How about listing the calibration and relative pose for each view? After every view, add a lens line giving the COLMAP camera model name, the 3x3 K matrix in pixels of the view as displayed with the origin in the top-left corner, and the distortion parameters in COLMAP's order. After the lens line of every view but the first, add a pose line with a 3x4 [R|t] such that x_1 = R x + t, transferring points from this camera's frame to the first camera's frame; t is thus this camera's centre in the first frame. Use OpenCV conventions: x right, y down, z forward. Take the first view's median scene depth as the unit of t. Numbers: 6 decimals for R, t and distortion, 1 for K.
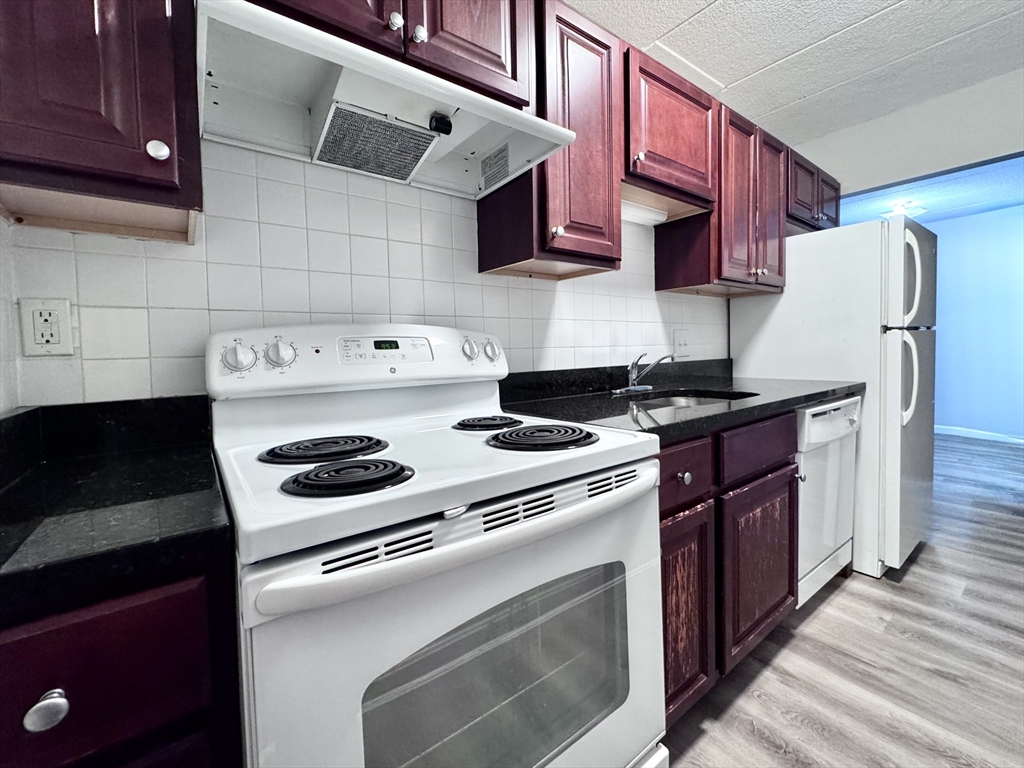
lens RADIAL K [[421.0, 0, 523.4], [0, 421.0, 366.7], [0, 0, 1]] dist [-0.001291, 0.000510]
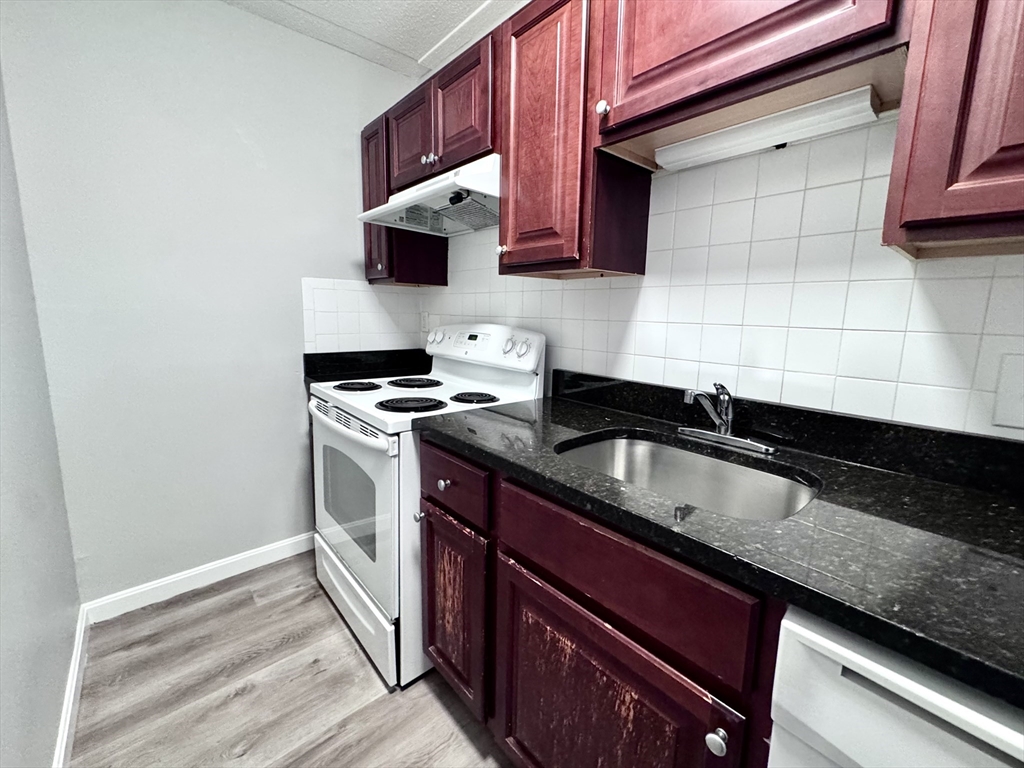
lens RADIAL K [[421.0, 0, 513.1], [0, 421.0, 380.7], [0, 0, 1]] dist [-0.001291, 0.000510]
pose [[0.079676, 0.186333, -0.979251, 0.796942], [-0.068430, 0.981079, 0.181113, -0.116608], [0.994469, 0.052580, 0.090919, 0.601994]]
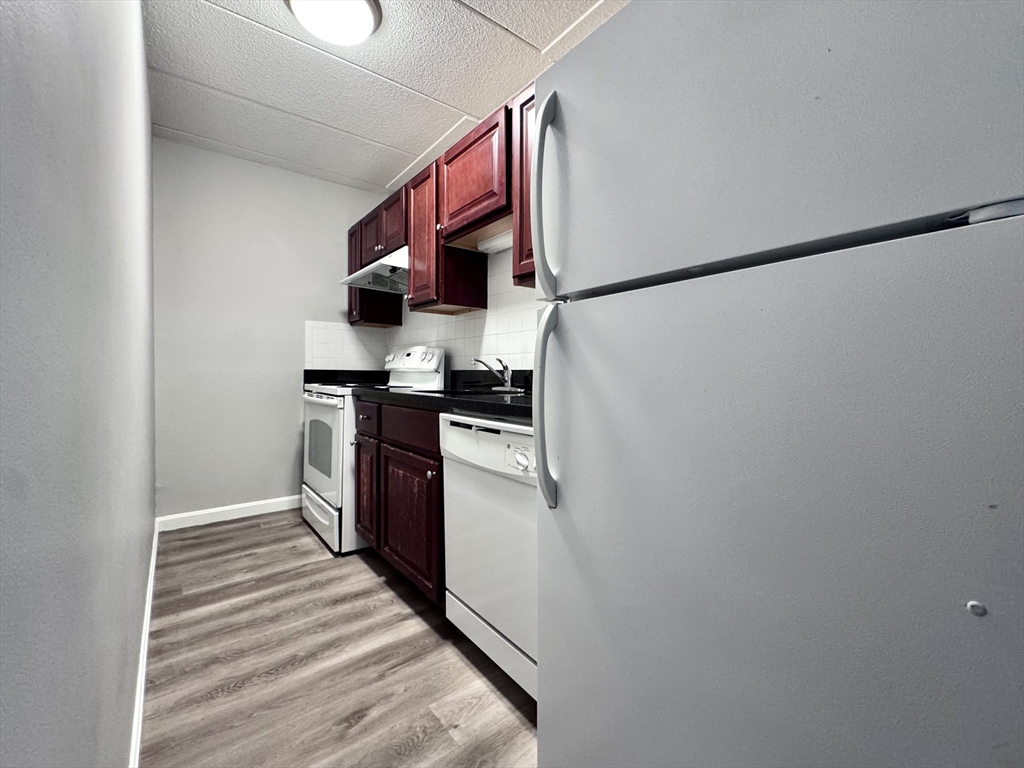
lens RADIAL K [[421.0, 0, 505.9], [0, 421.0, 385.3], [0, 0, 1]] dist [-0.001291, 0.000510]
pose [[0.022203, 0.055651, -0.998203, 1.364082], [-0.055154, 0.996997, 0.054357, -0.020645], [0.998231, 0.053848, 0.025205, 0.922474]]
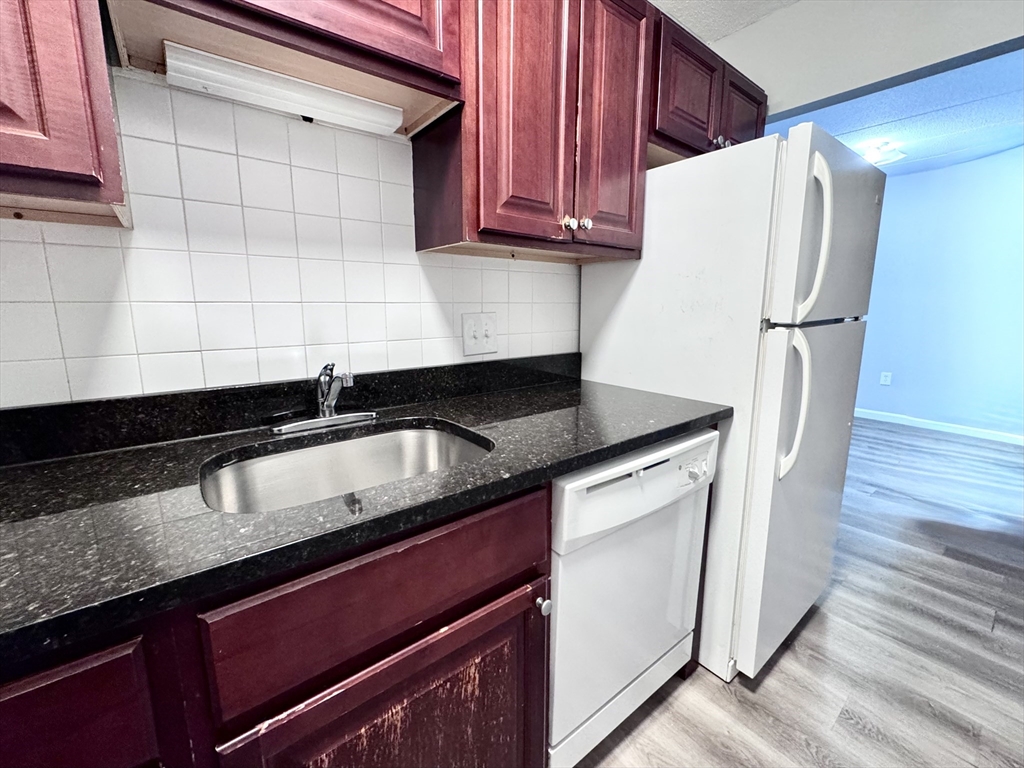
lens RADIAL K [[421.0, 0, 512.9], [0, 421.0, 378.4], [0, 0, 1]] dist [-0.001291, 0.000510]
pose [[0.999647, 0.019802, 0.017739, 0.485635], [-0.021884, 0.991775, 0.126111, -0.082931], [-0.015096, -0.126455, 0.991857, 0.392204]]
